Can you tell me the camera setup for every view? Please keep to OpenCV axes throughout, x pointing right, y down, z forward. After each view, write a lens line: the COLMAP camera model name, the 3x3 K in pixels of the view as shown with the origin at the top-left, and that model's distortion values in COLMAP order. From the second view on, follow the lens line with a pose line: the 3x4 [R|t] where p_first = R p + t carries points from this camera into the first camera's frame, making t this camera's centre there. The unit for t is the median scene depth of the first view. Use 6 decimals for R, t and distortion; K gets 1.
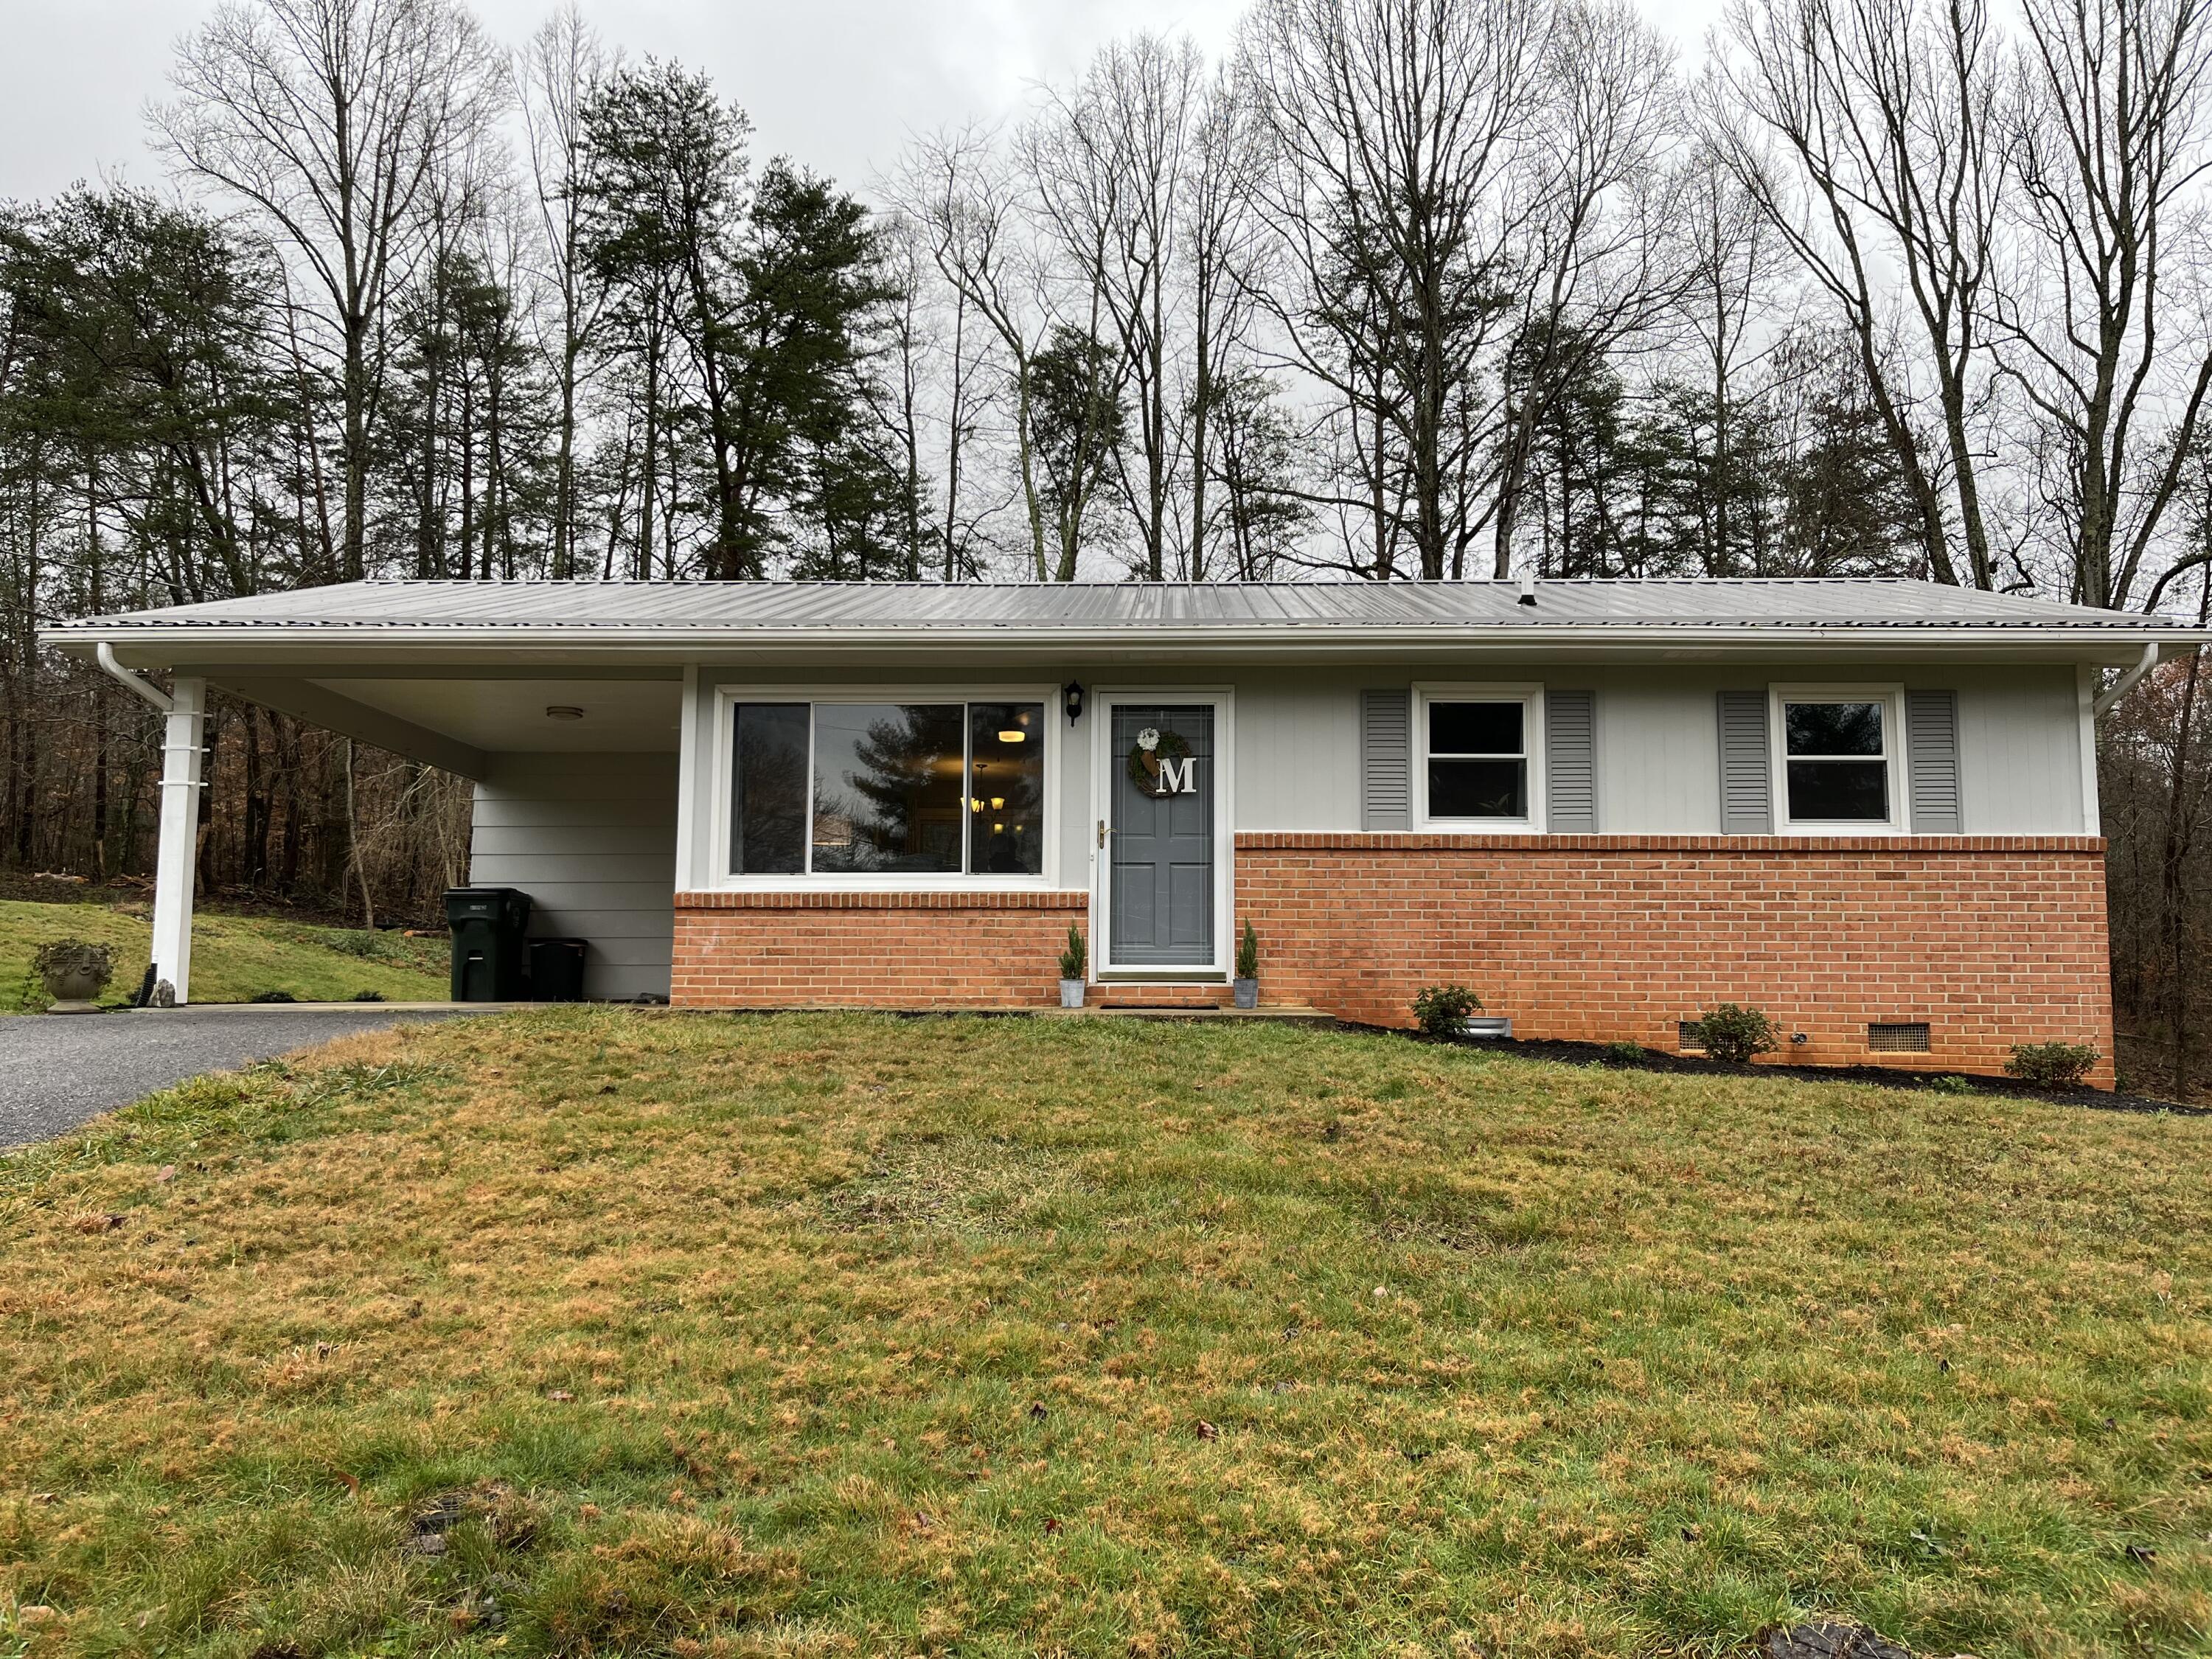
lens RADIAL K [[1669.0, 0, 1144.4], [0, 1669.0, 838.5], [0, 0, 1]] dist [0.074240, -0.110925]
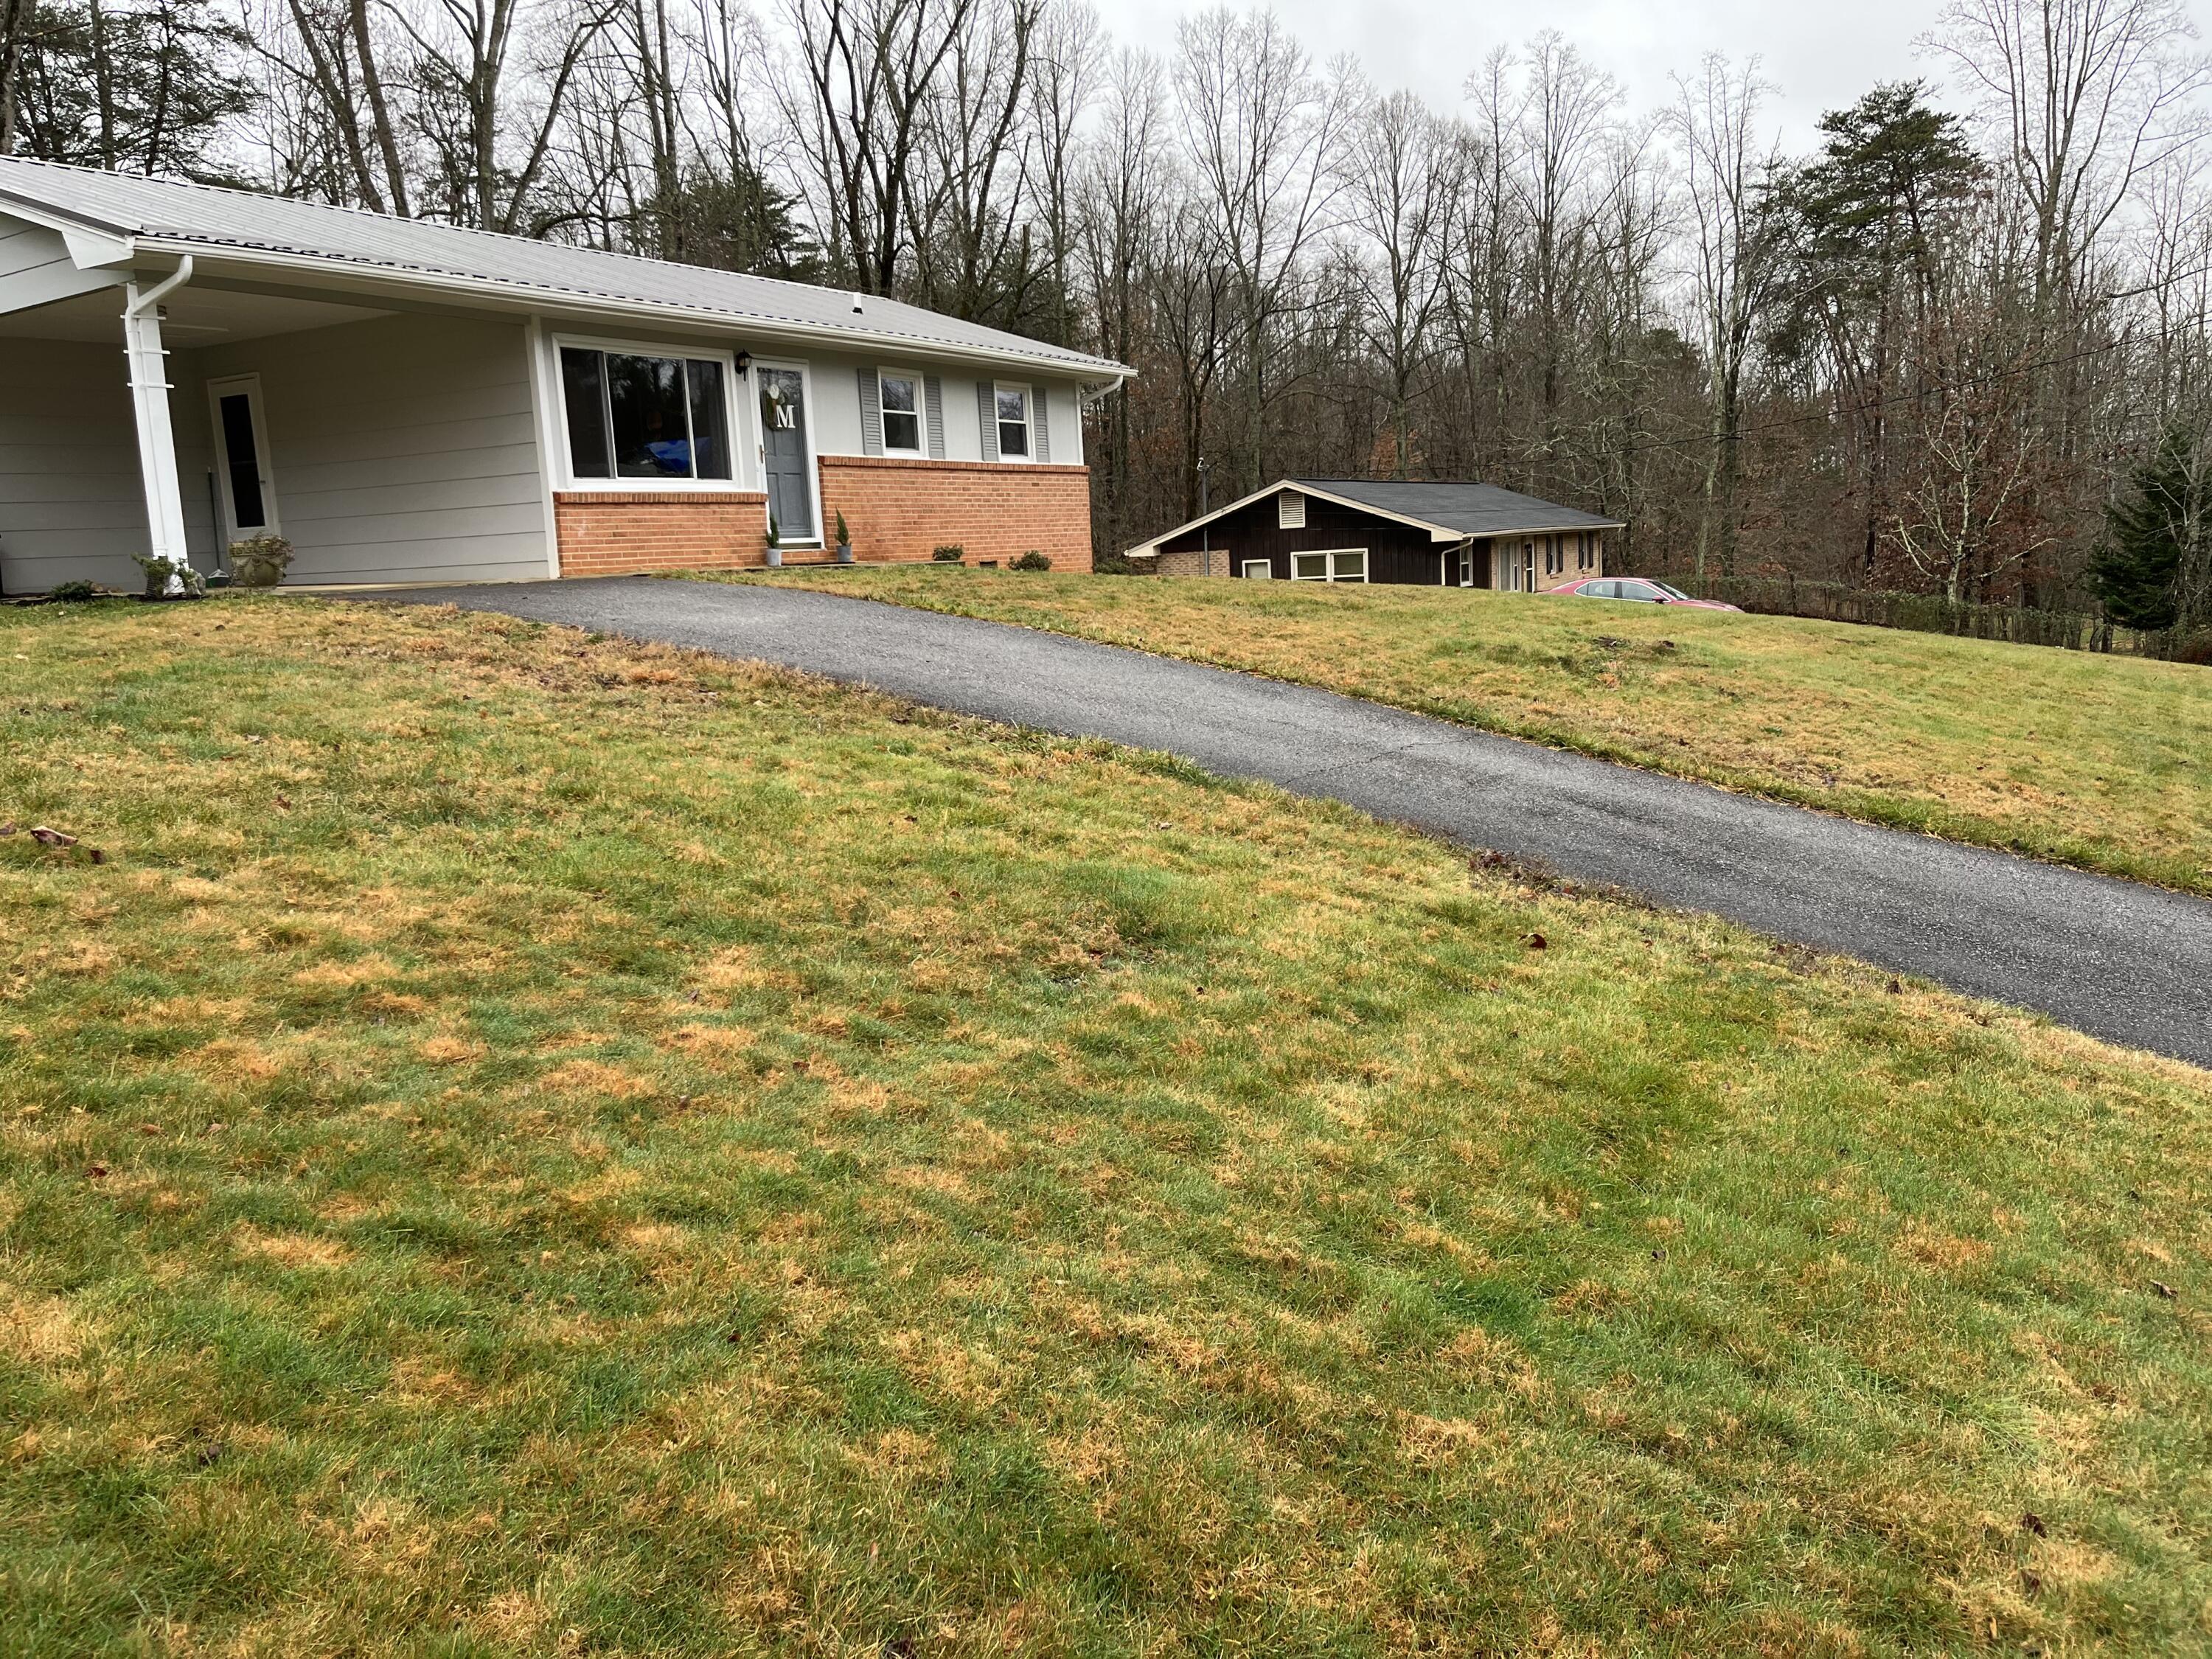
lens RADIAL K [[1674.1, 0, 1115.4], [0, 1674.1, 823.1], [0, 0, 1]] dist [0.052583, -0.063546]
pose [[0.480483, -0.170328, 0.860305, -0.369235], [-0.040090, 0.975668, 0.215558, -0.005242], [-0.876087, -0.138062, 0.461963, -0.019096]]
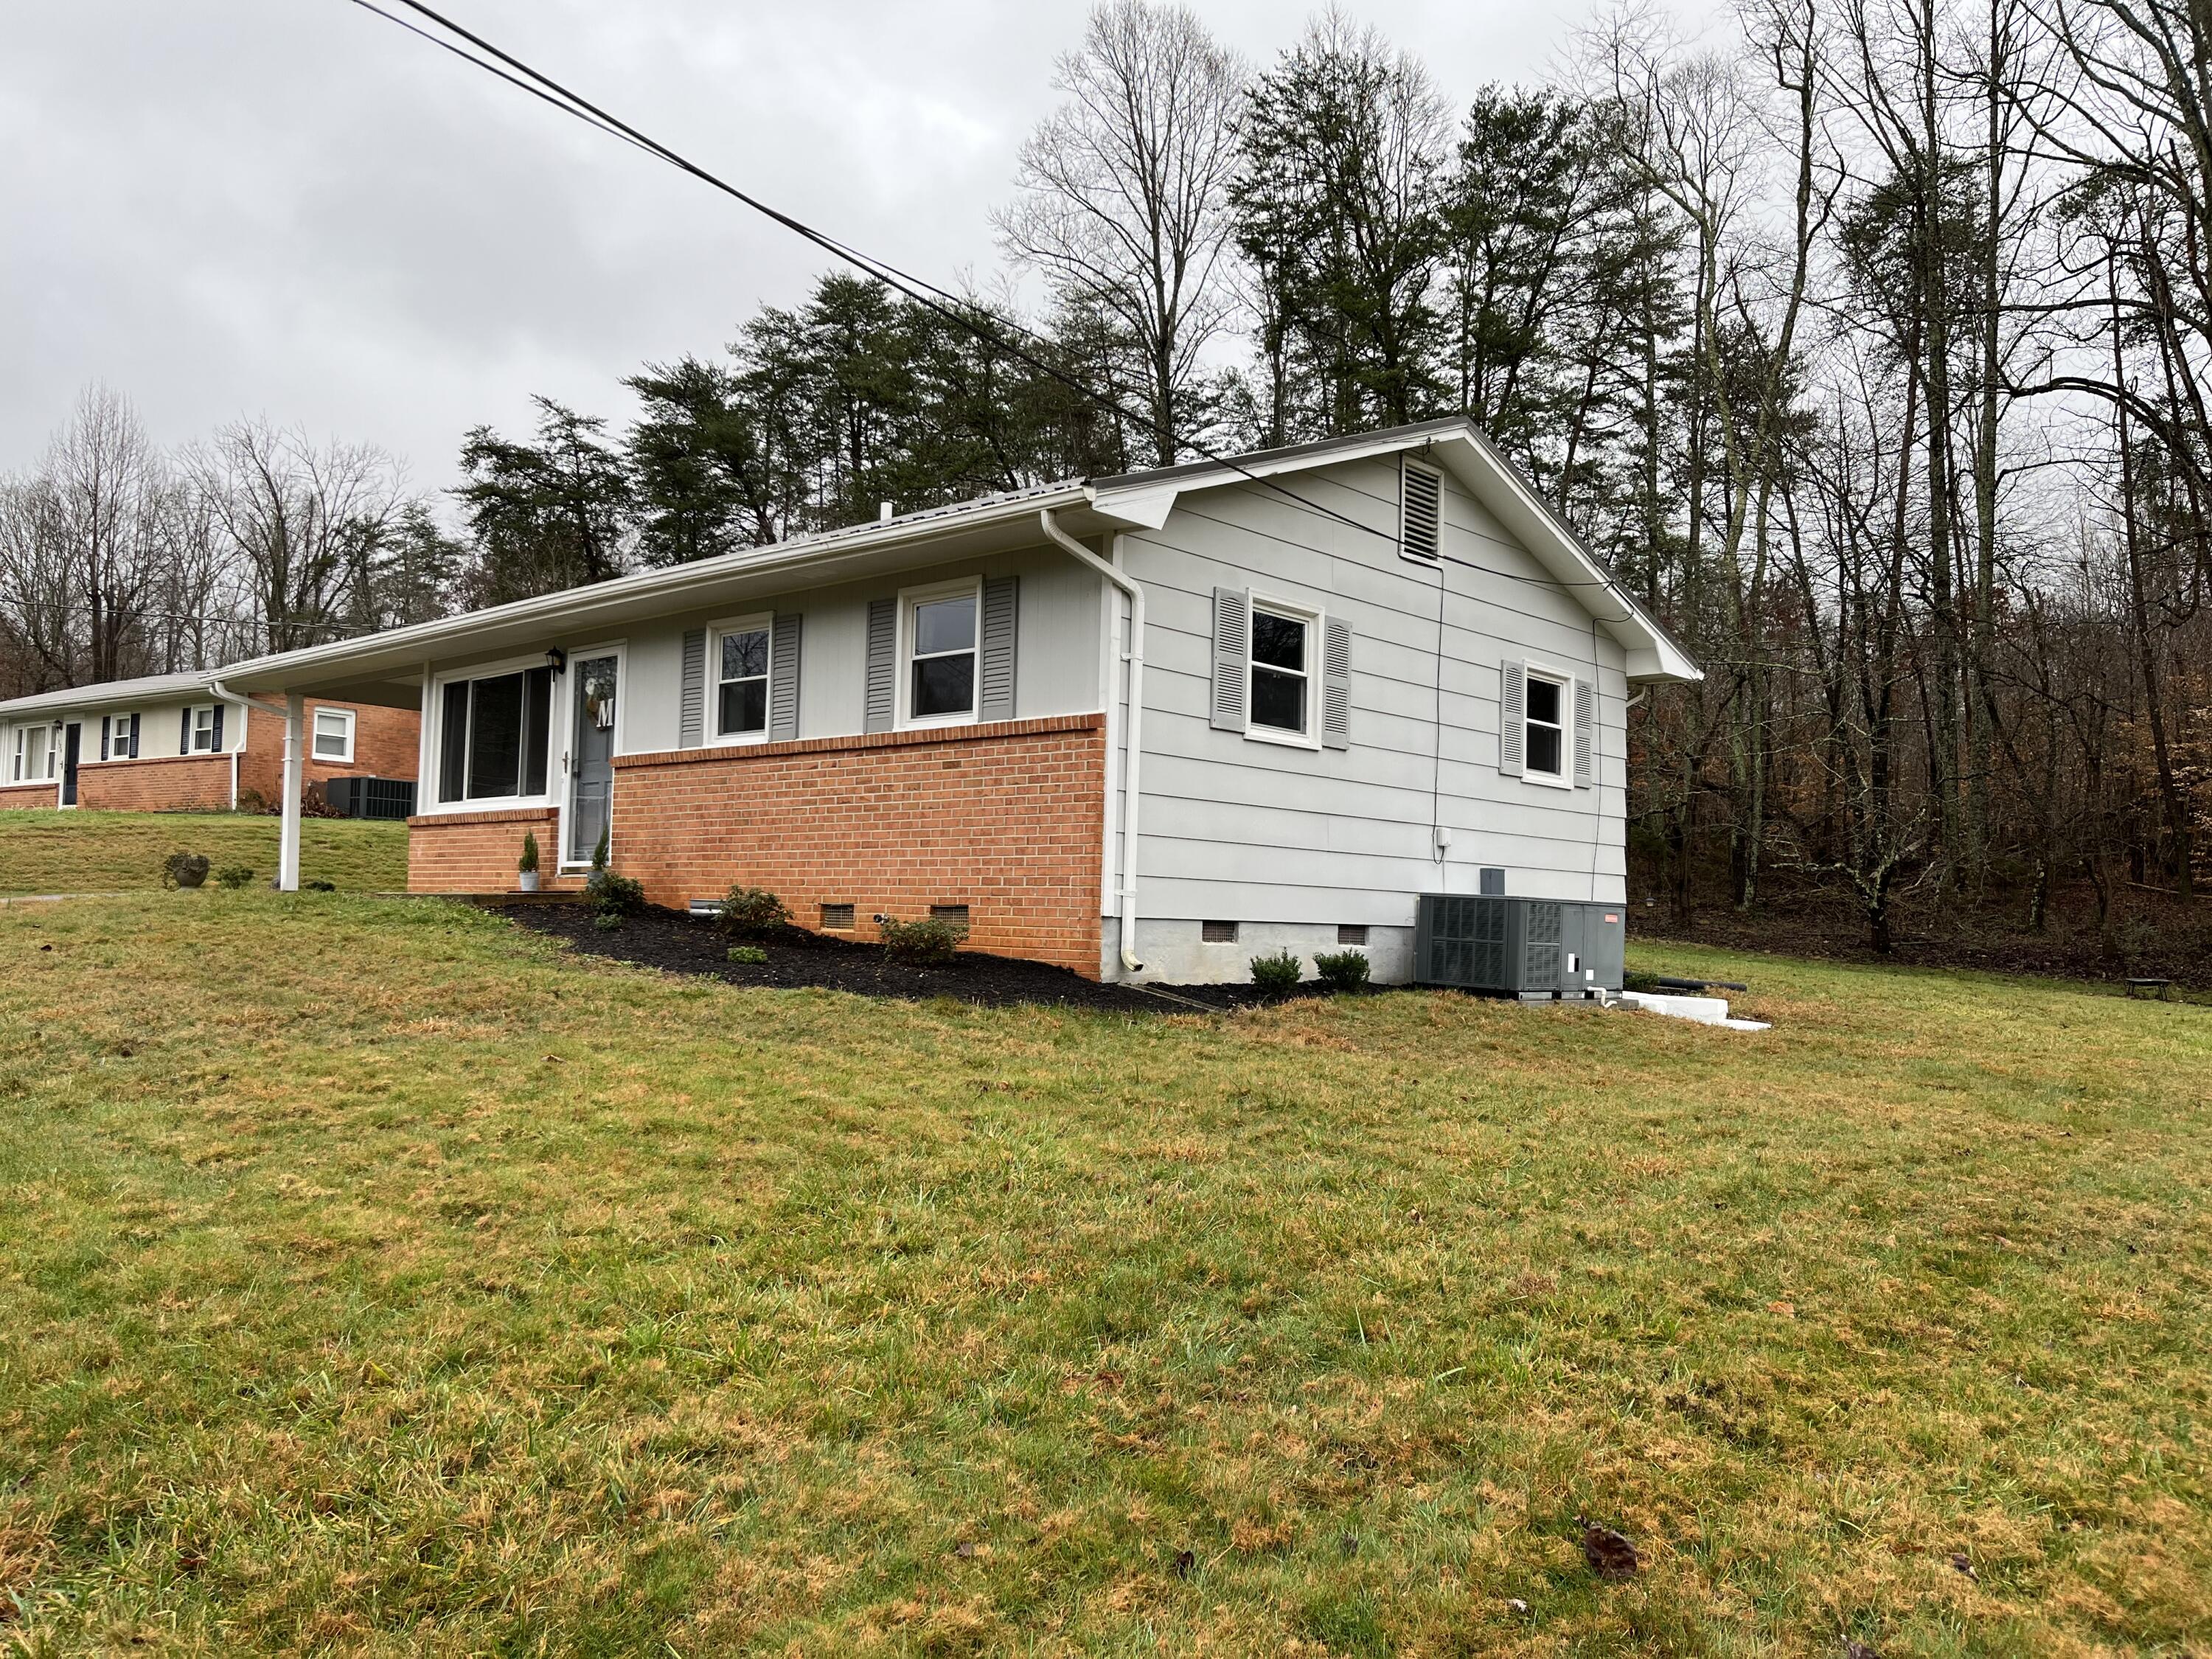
lens RADIAL K [[1667.9, 0, 1110.1], [0, 1667.9, 834.4], [0, 0, 1]] dist [0.072796, -0.102186]
pose [[0.754273, -0.022393, -0.656179, 0.336303], [0.049404, 0.998521, 0.022714, 0.013160], [0.654700, -0.049551, 0.754263, 0.080406]]
